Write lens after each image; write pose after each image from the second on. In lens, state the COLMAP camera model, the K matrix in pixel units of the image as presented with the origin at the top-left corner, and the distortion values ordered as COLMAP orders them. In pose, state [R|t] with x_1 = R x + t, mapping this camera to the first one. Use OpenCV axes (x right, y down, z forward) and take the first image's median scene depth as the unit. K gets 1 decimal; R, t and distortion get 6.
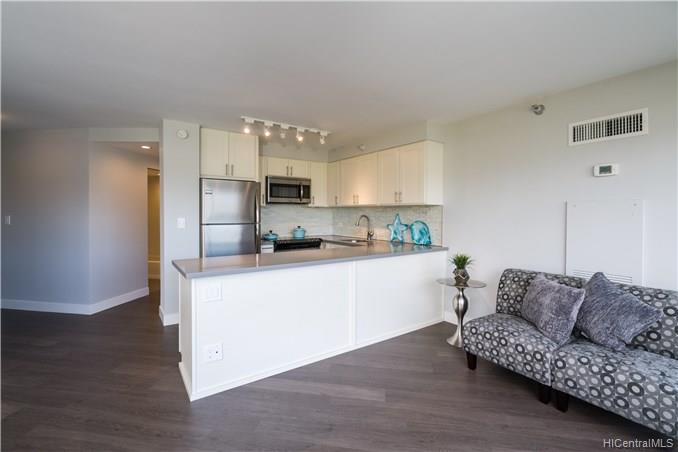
lens RADIAL K [[307.7, 0, 338.3], [0, 307.7, 217.6], [0, 0, 1]] dist [-0.010202, 0.005225]
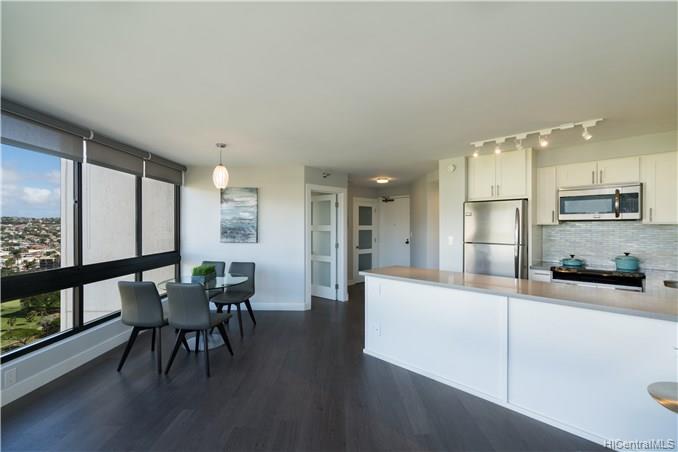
lens RADIAL K [[307.7, 0, 336.8], [0, 307.7, 222.4], [0, 0, 1]] dist [-0.010202, 0.005225]
pose [[0.179816, -0.017559, -0.983543, 0.545698], [-0.014802, 0.999679, -0.020553, -0.020846], [0.983589, 0.018254, 0.179499, 0.295780]]
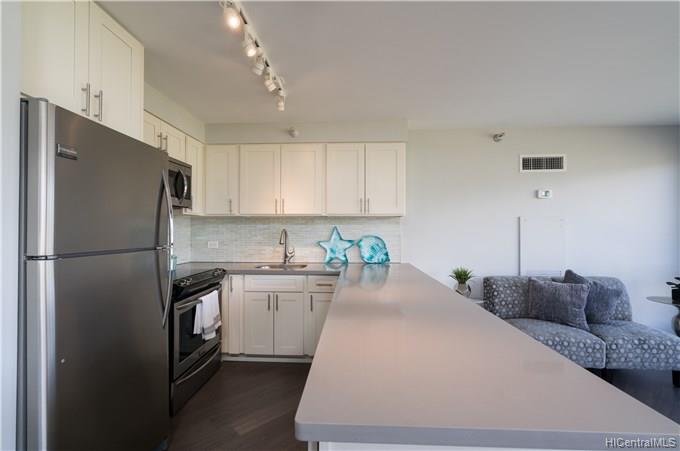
lens RADIAL K [[308.6, 0, 339.4], [0, 308.6, 227.5], [0, 0, 1]] dist [-0.010202, 0.005225]
pose [[0.613417, 0.004174, 0.789748, -0.459556], [0.012736, 0.999804, -0.015176, 0.000838], [-0.789657, 0.019367, 0.613243, 0.543611]]
